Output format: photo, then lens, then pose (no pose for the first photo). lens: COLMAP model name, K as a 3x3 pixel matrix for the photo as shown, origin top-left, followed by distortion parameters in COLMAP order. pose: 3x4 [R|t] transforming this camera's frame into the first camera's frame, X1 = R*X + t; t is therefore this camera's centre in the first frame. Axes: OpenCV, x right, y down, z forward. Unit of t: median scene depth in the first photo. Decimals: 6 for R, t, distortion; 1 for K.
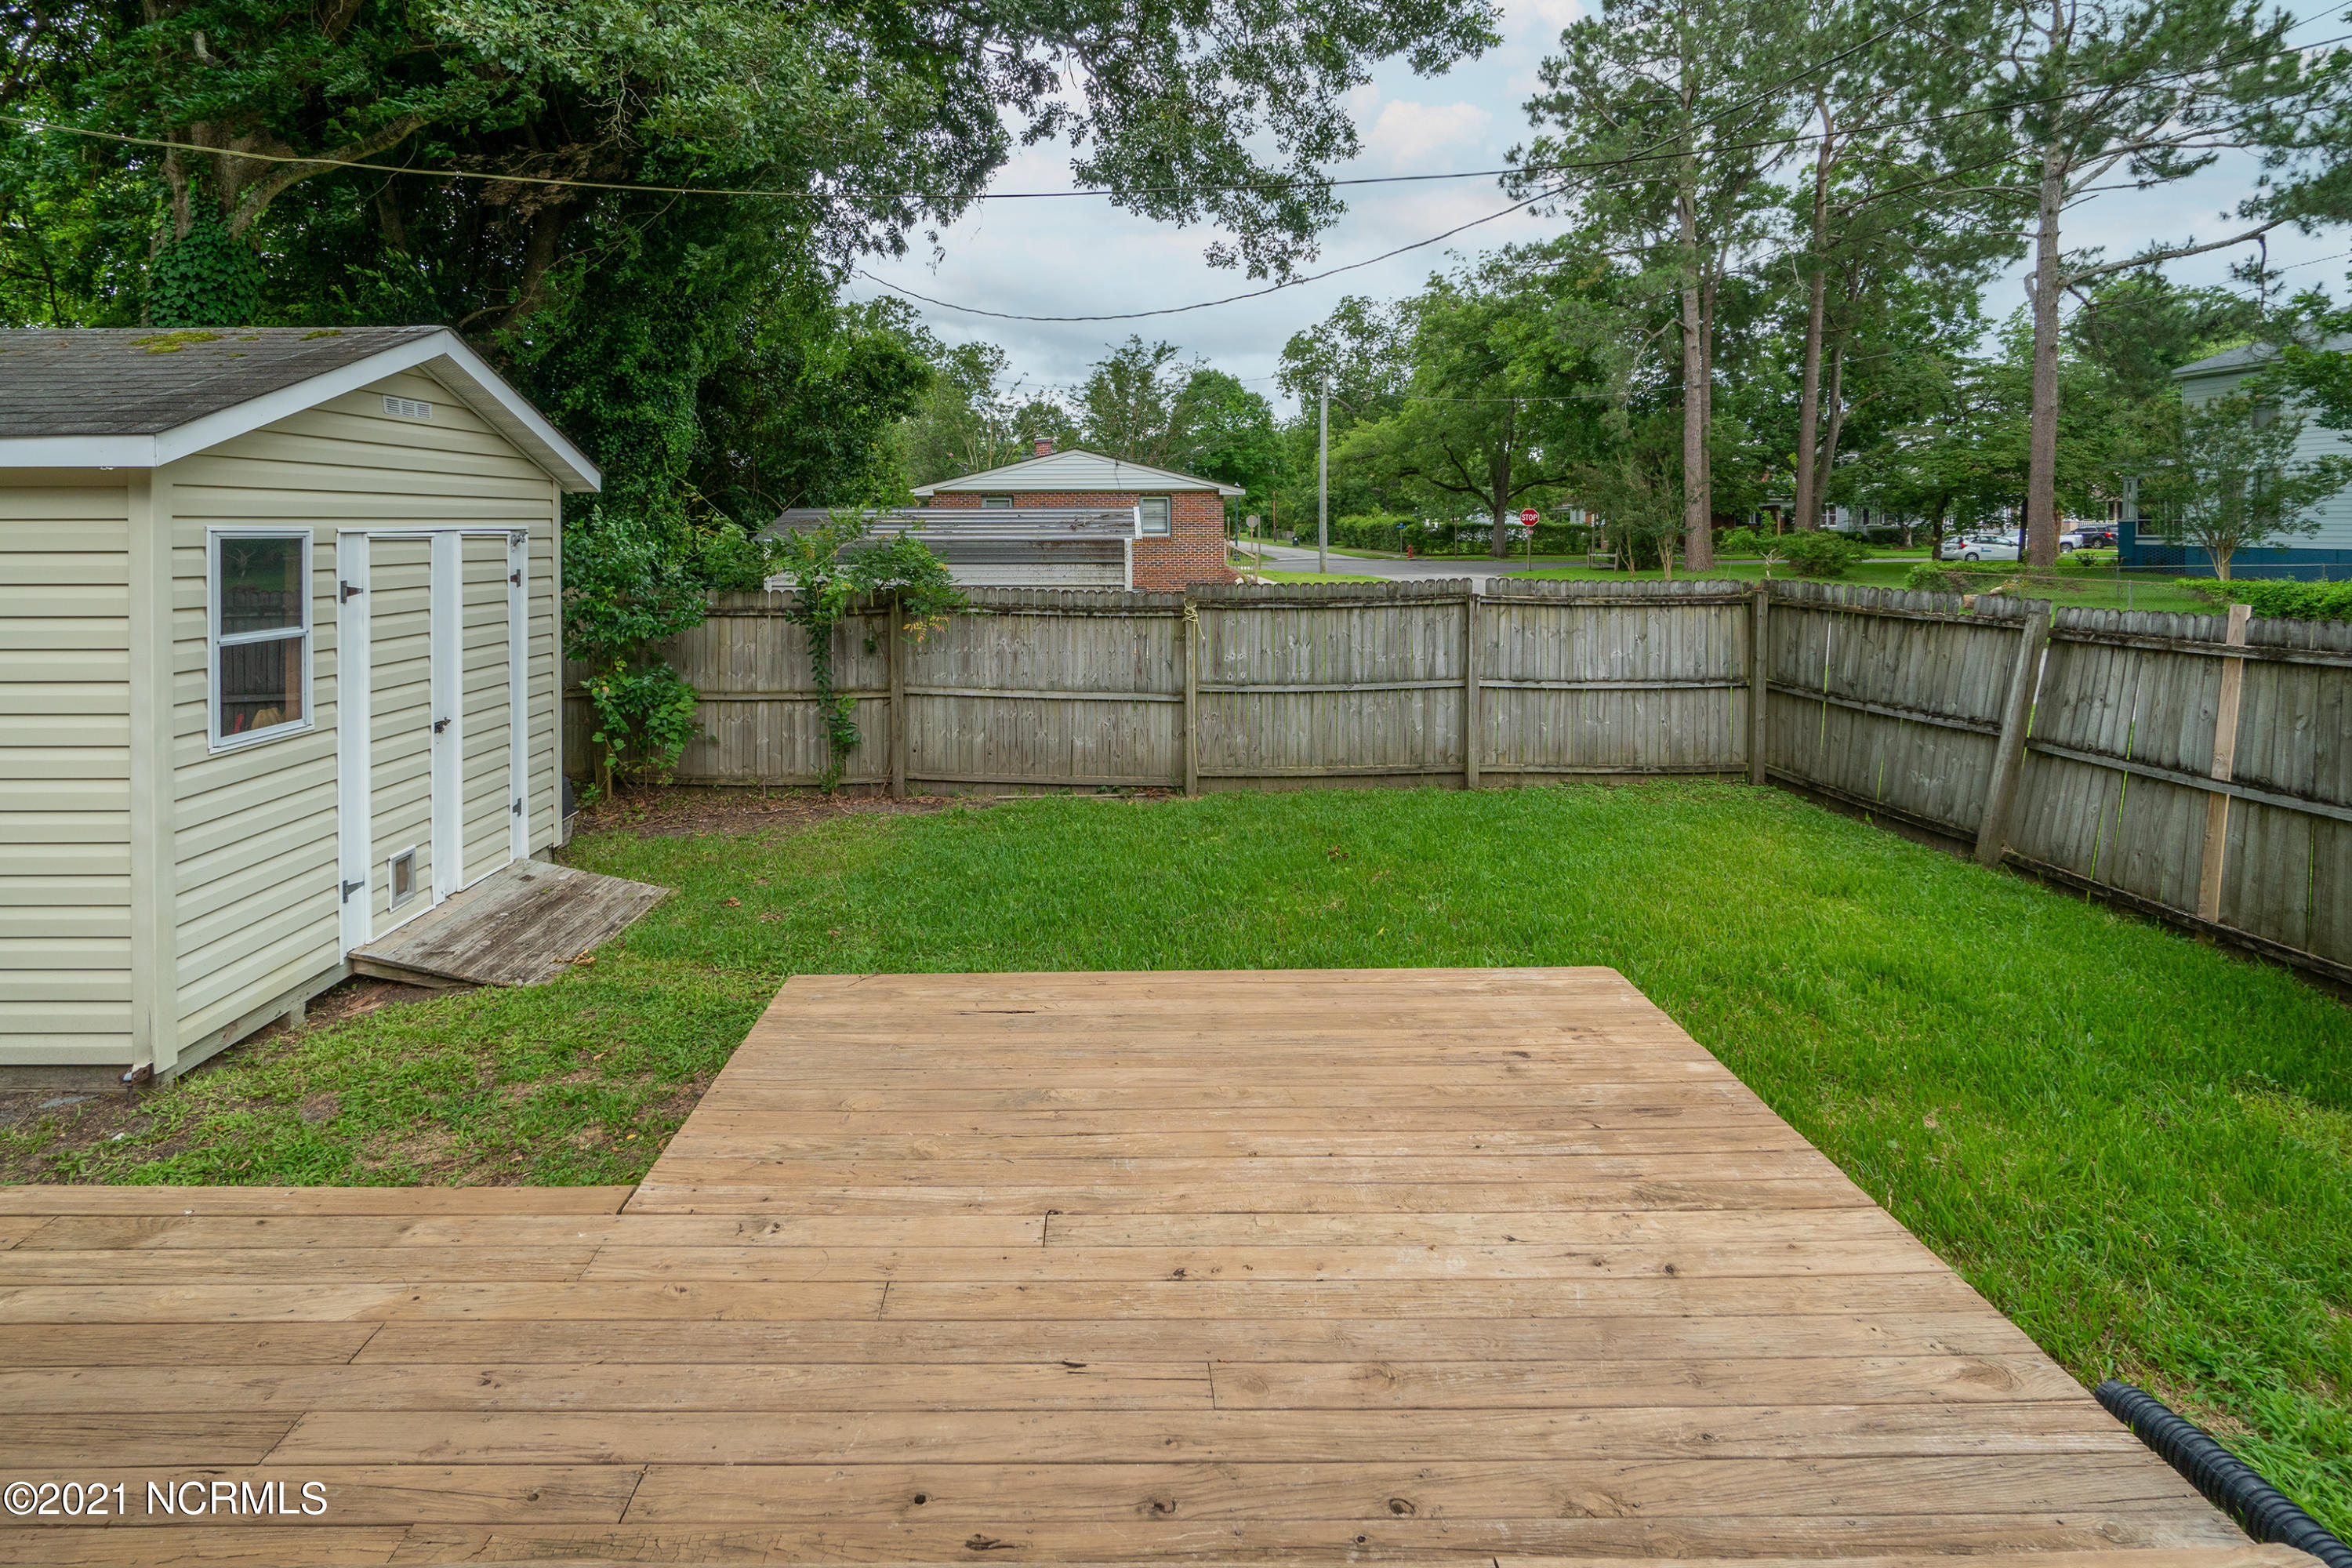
lens RADIAL K [[1101.4, 0, 1170.3], [0, 1101.4, 532.6], [0, 0, 1]] dist [0.000175, -0.000500]
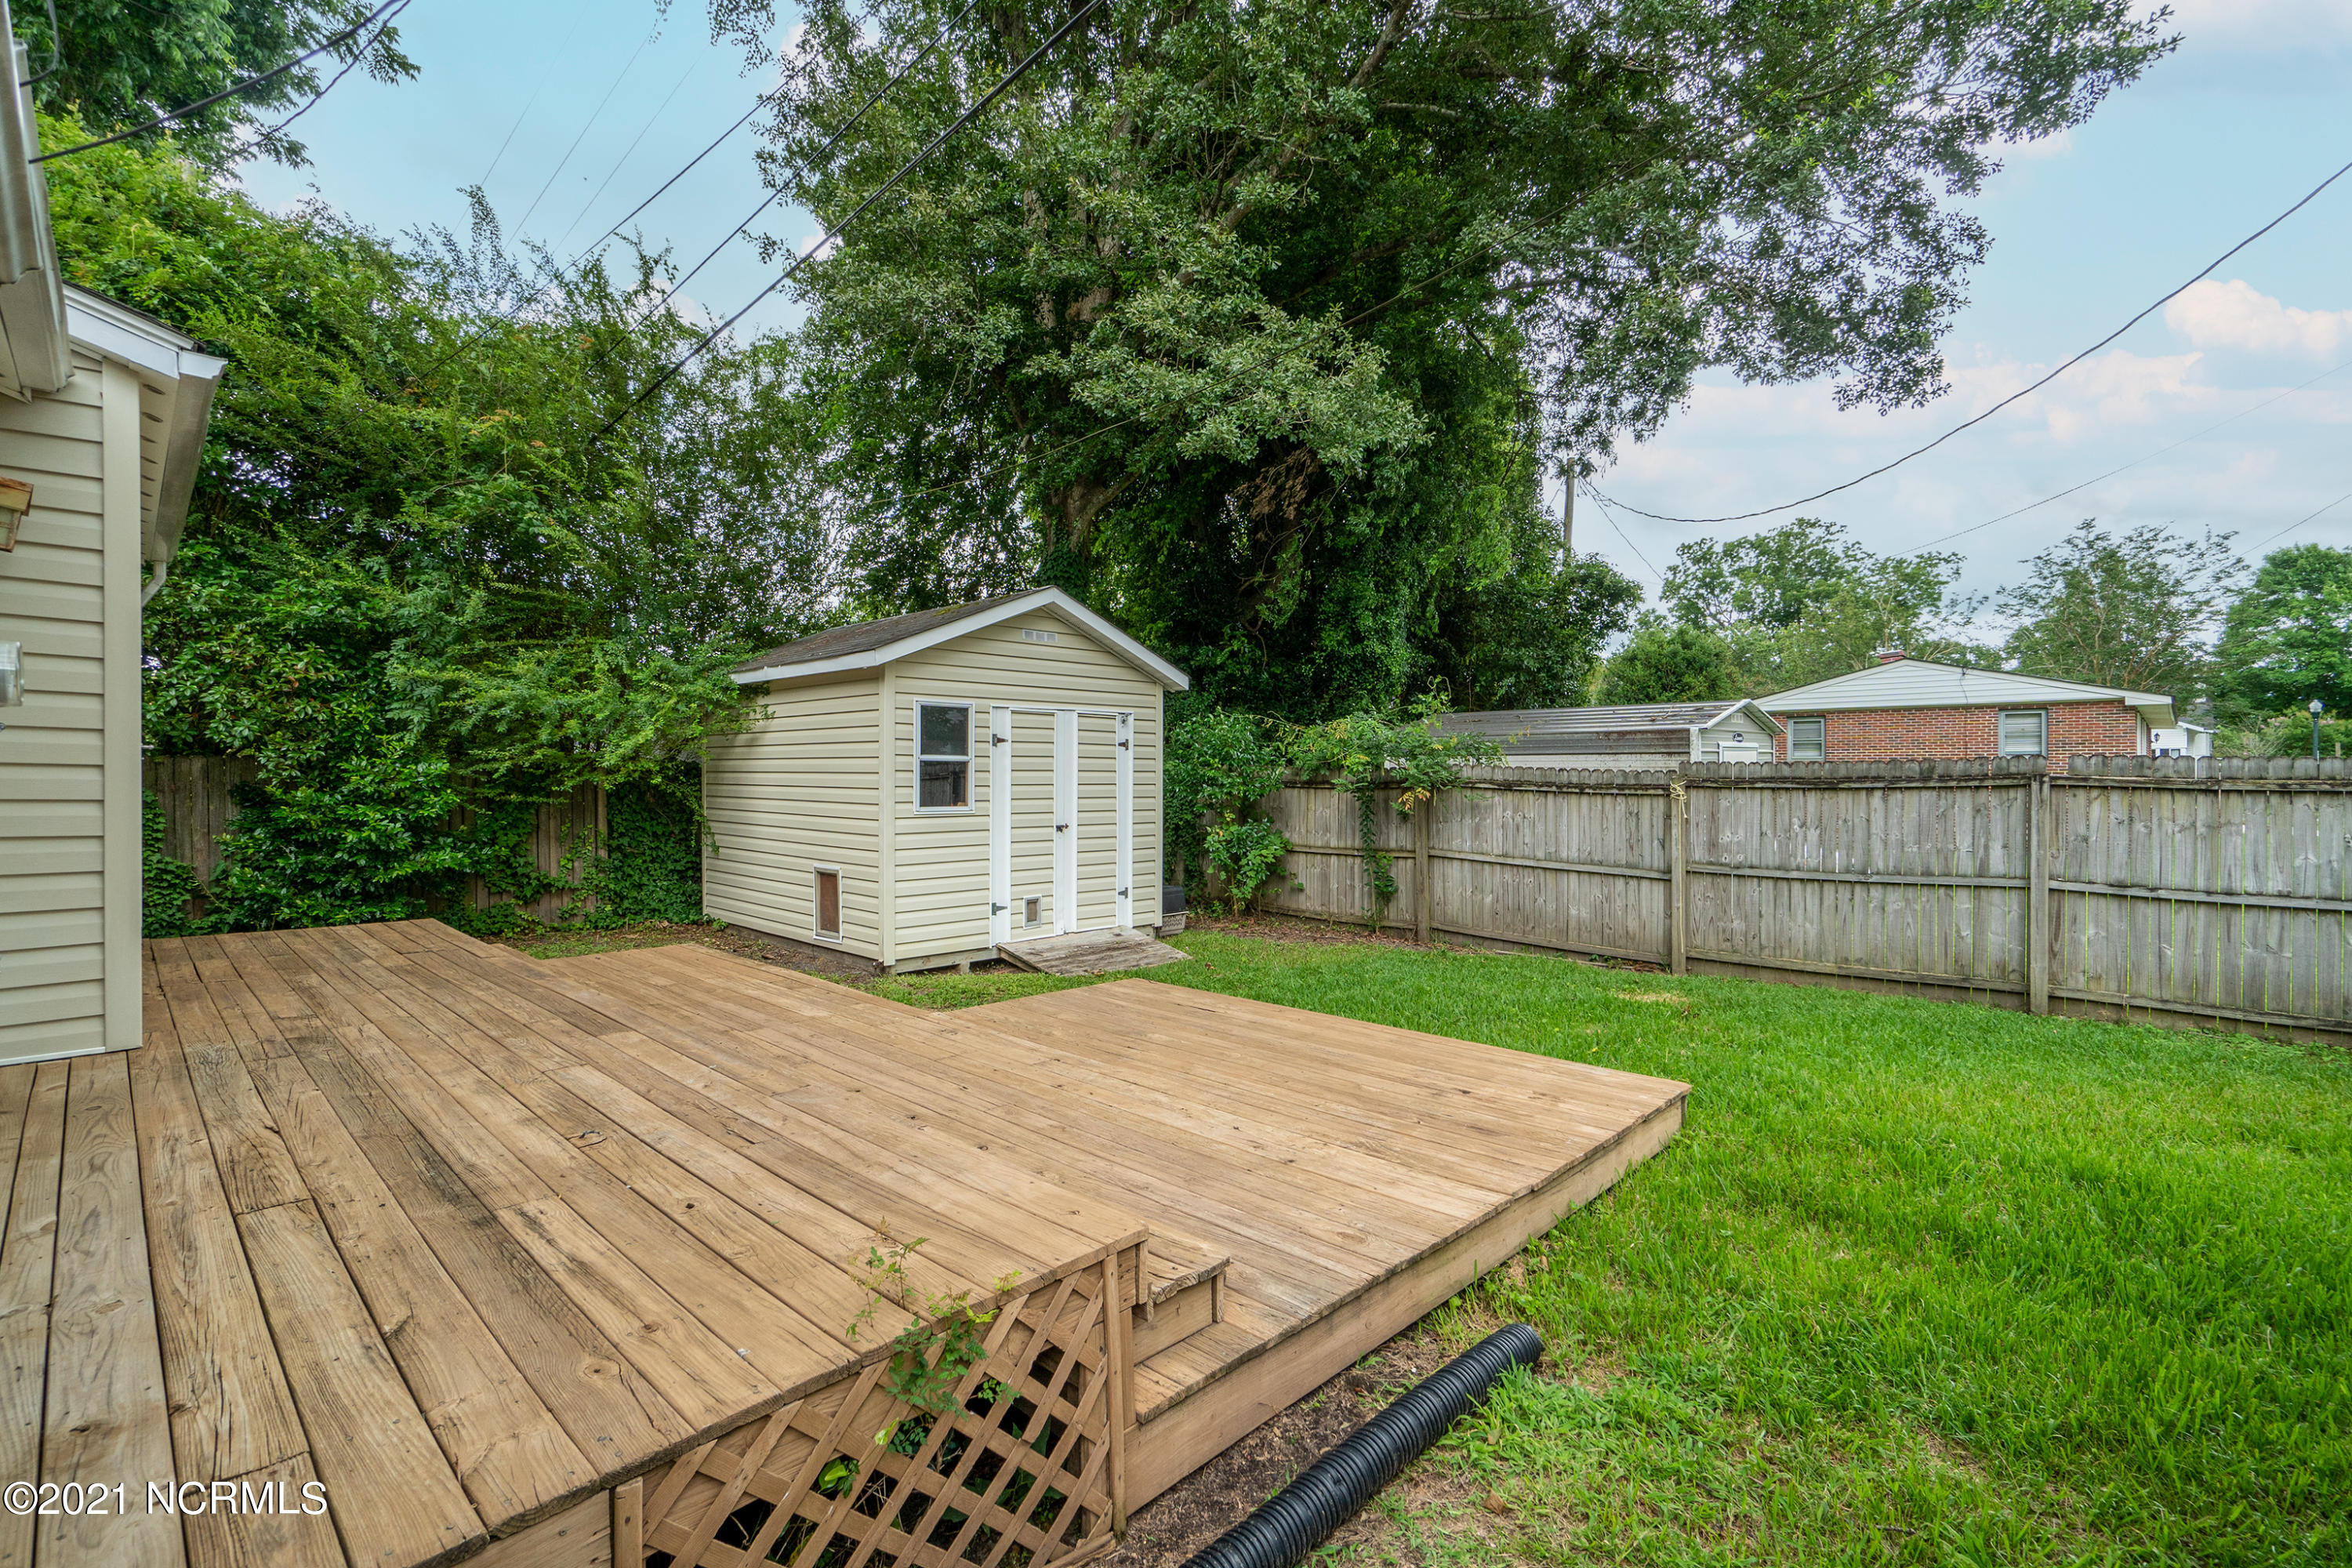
lens RADIAL K [[1072.3, 0, 1176.0], [0, 1072.3, 784.0], [0, 0, 1]] dist [0.001017, -0.000177]
pose [[0.705498, 0.012377, -0.708604, 0.384339], [-0.006174, 0.999917, 0.011318, 0.058256], [0.708685, -0.003610, 0.705516, -0.006826]]
